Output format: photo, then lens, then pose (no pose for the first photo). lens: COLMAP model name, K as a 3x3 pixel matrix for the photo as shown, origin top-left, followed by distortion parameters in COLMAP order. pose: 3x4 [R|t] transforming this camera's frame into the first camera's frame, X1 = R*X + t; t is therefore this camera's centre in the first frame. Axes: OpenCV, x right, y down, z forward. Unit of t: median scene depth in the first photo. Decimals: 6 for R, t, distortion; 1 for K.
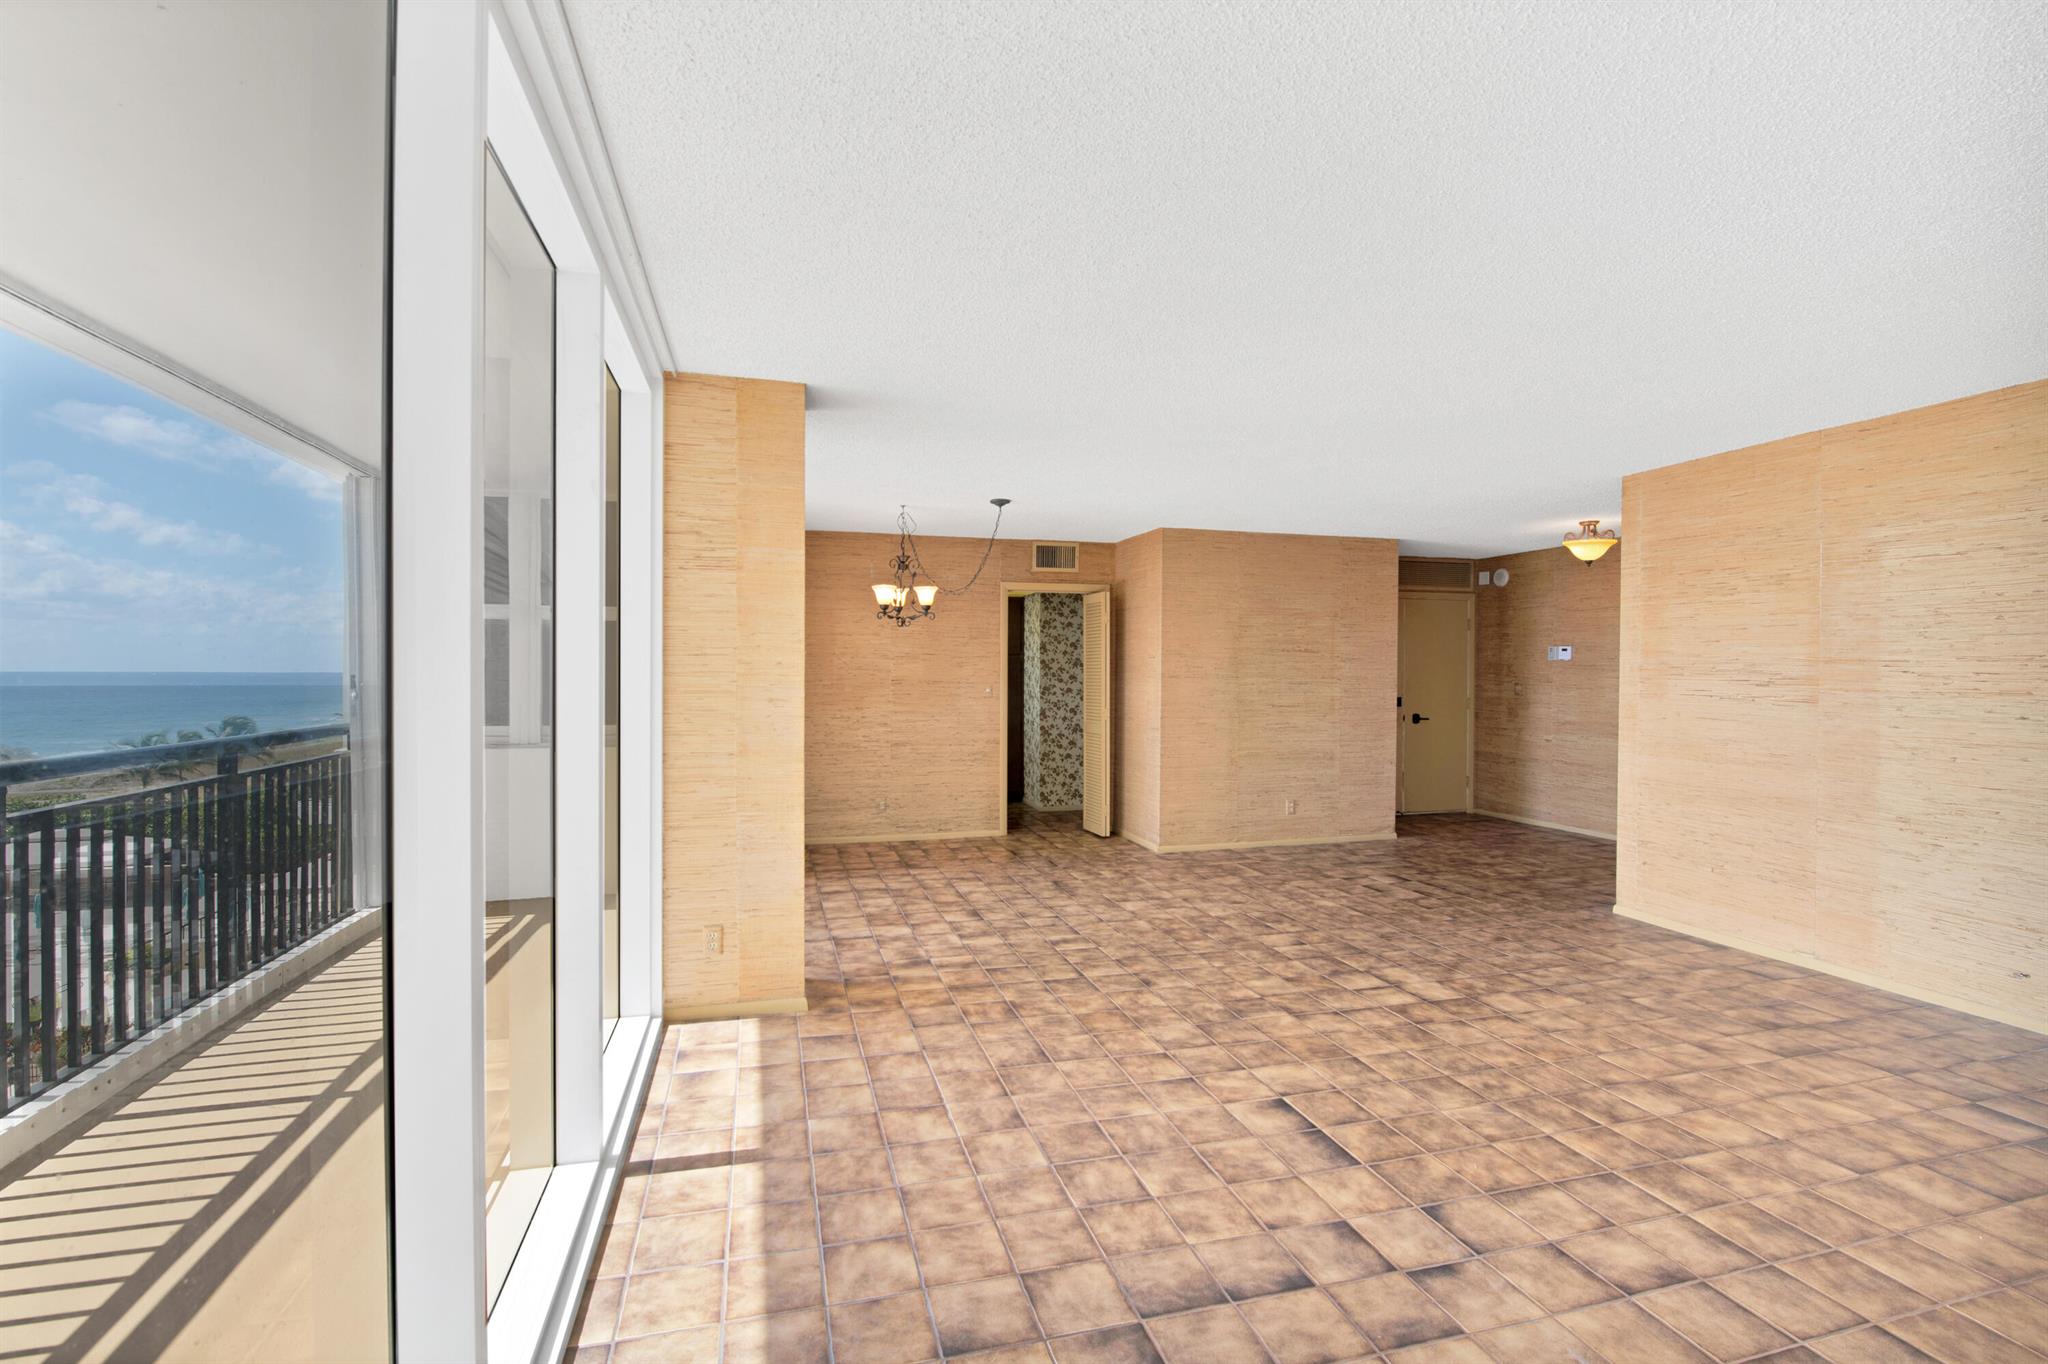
lens RADIAL K [[934.8, 0, 1024.0], [0, 934.8, 682.0], [0, 0, 1]] dist [-0.013547, -0.001144]
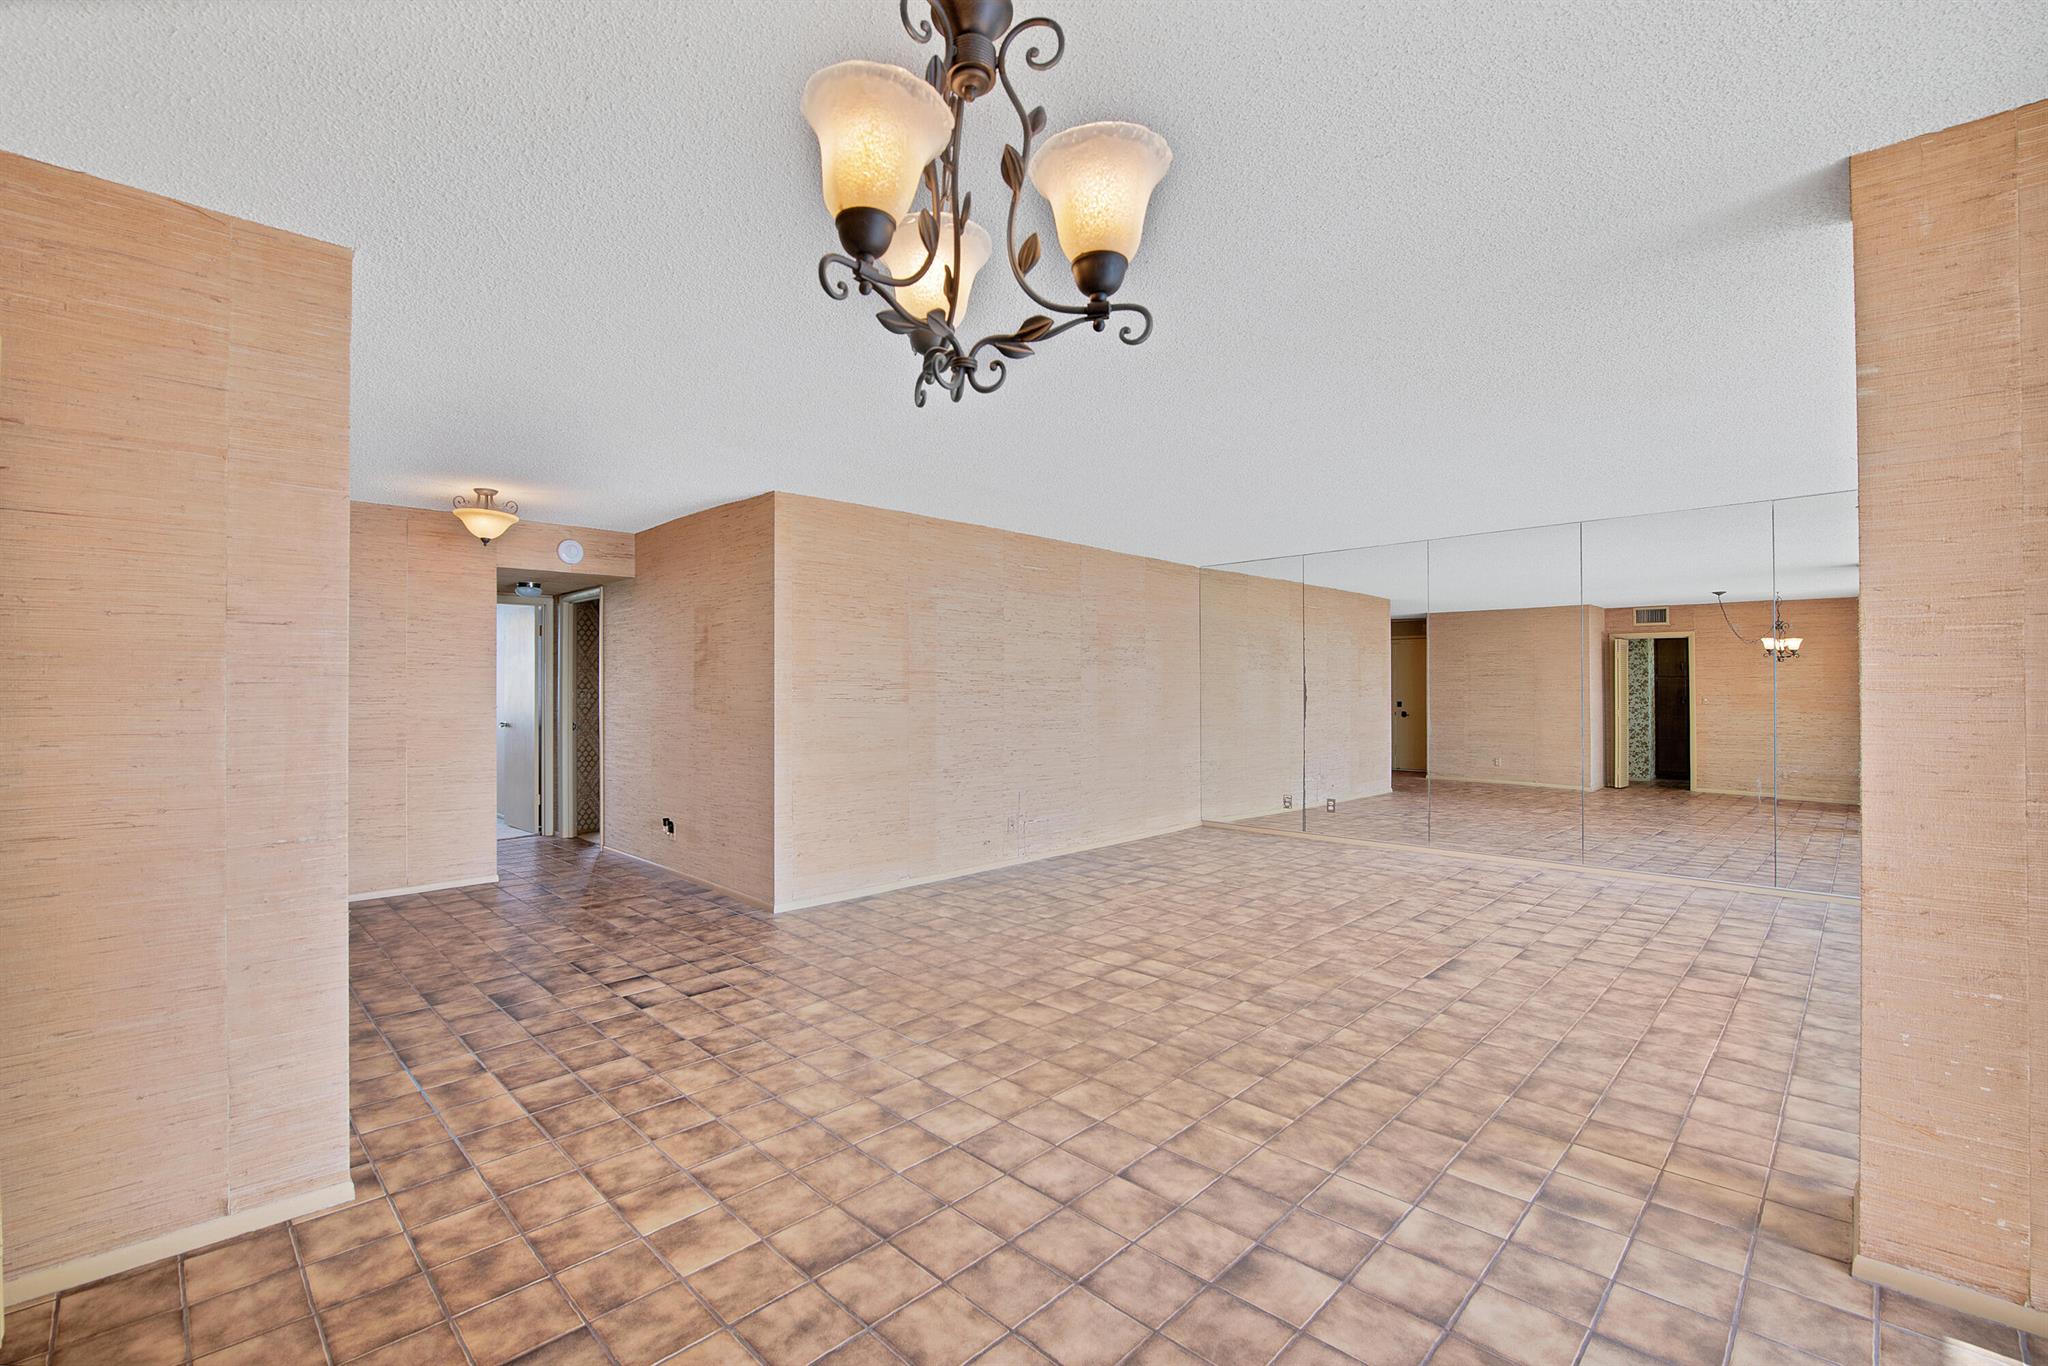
lens RADIAL K [[914.9, 0, 934.6], [0, 914.9, 683.3], [0, 0, 1]] dist [-0.017889, -0.000786]
pose [[-0.471480, 0.002291, 0.881874, -0.417312], [0.008670, 0.999960, 0.002037, -0.007425], [-0.881834, 0.008607, -0.471481, 1.620996]]
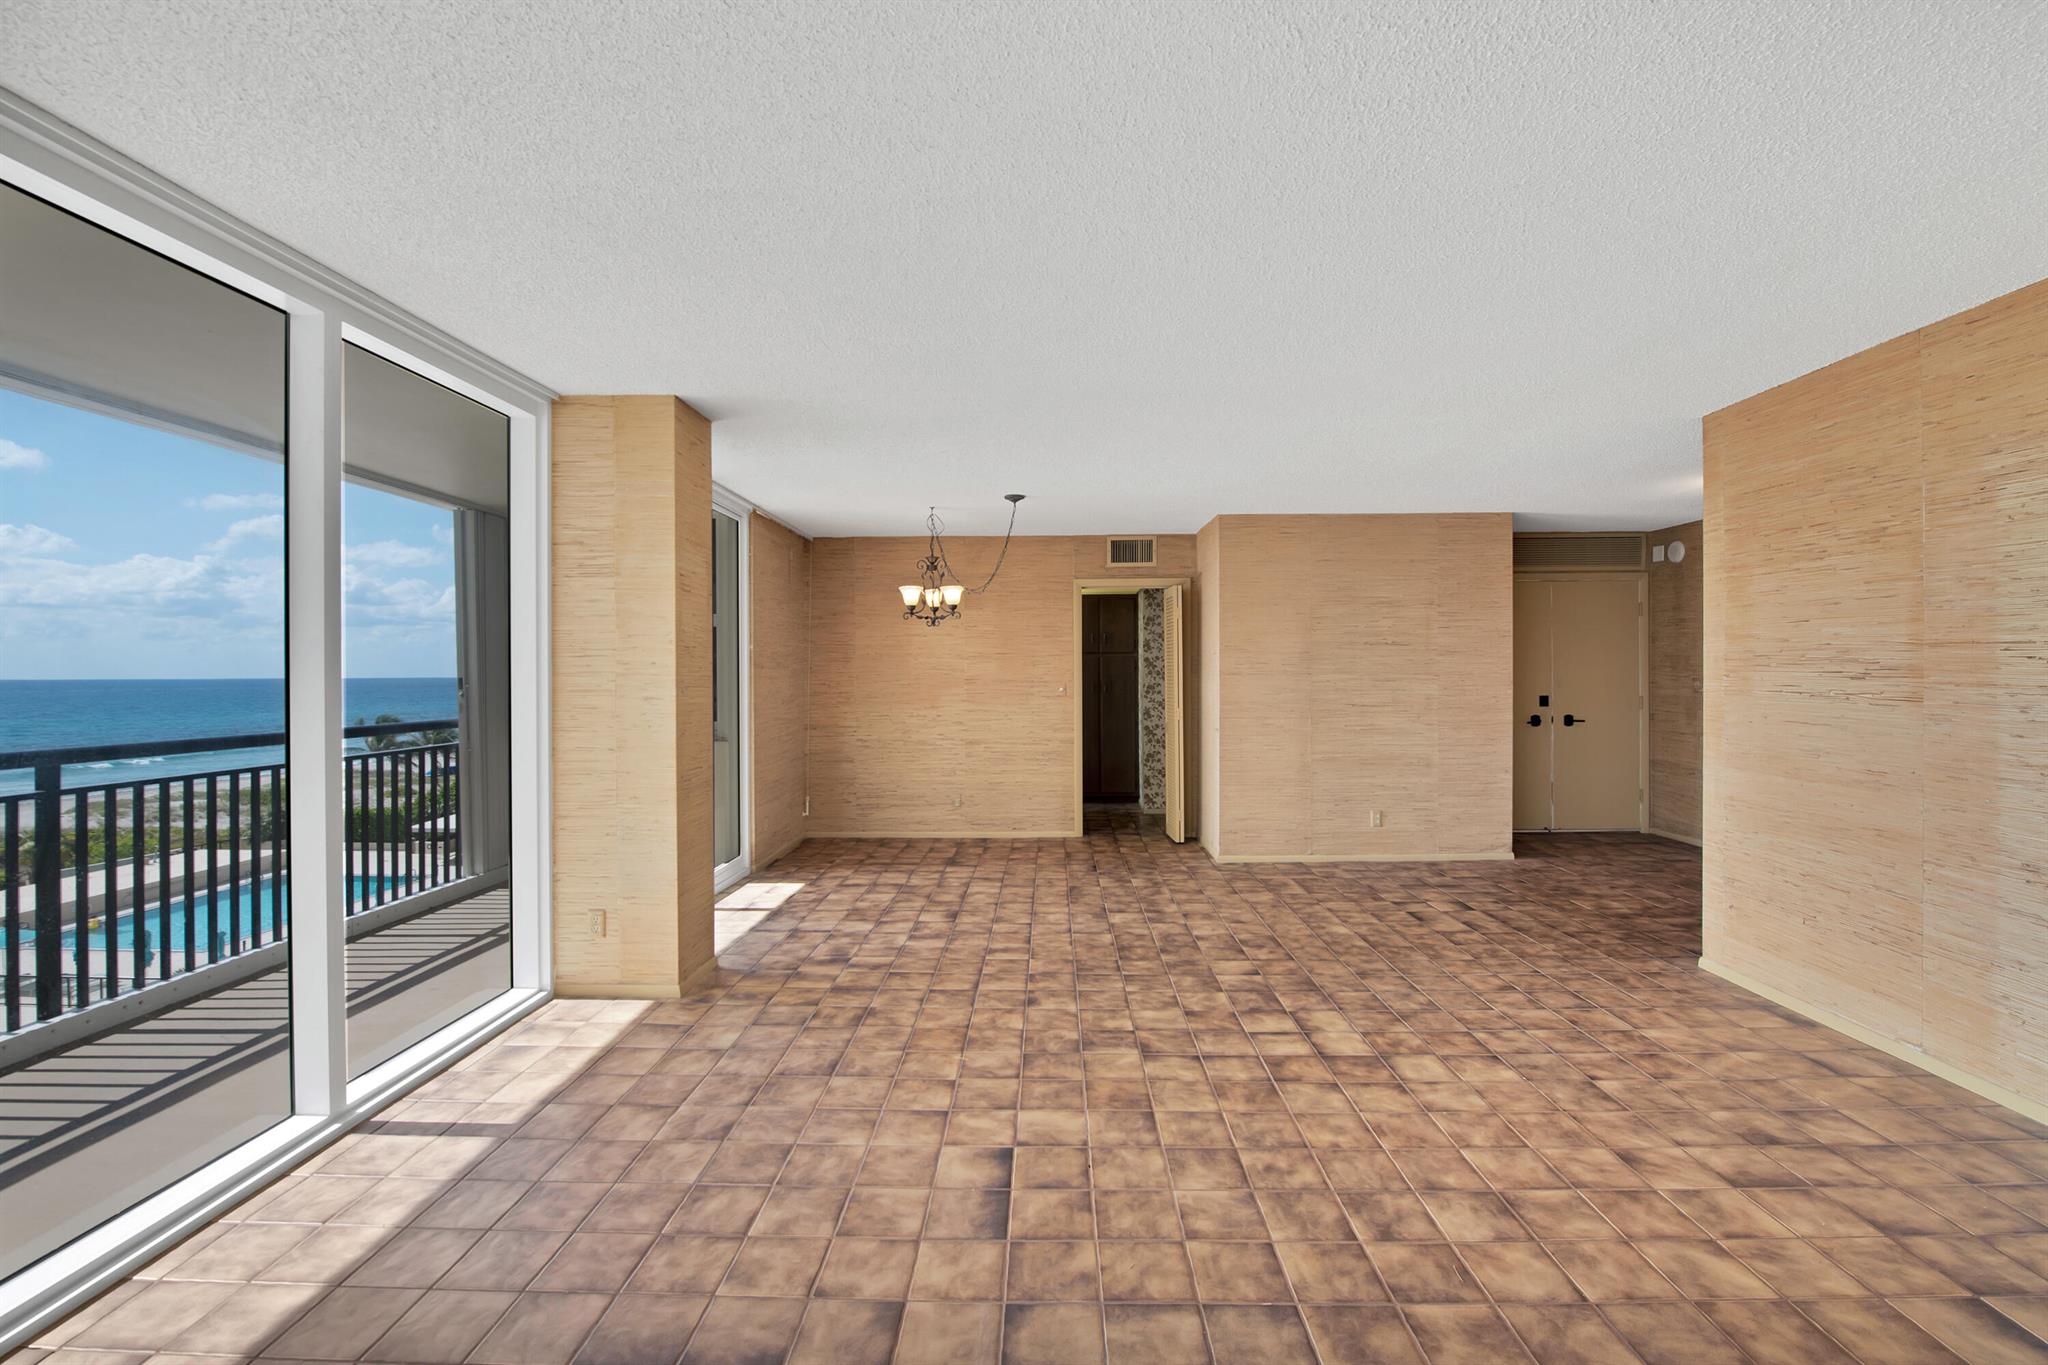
lens RADIAL K [[912.5, 0, 1037.2], [0, 912.5, 674.8], [0, 0, 1]] dist [-0.017514, -0.000609]
pose [[0.959424, -0.007844, -0.281859, 0.383607], [0.005627, 0.999947, -0.008674, 0.003501], [0.281912, 0.006736, 0.959417, 0.123538]]
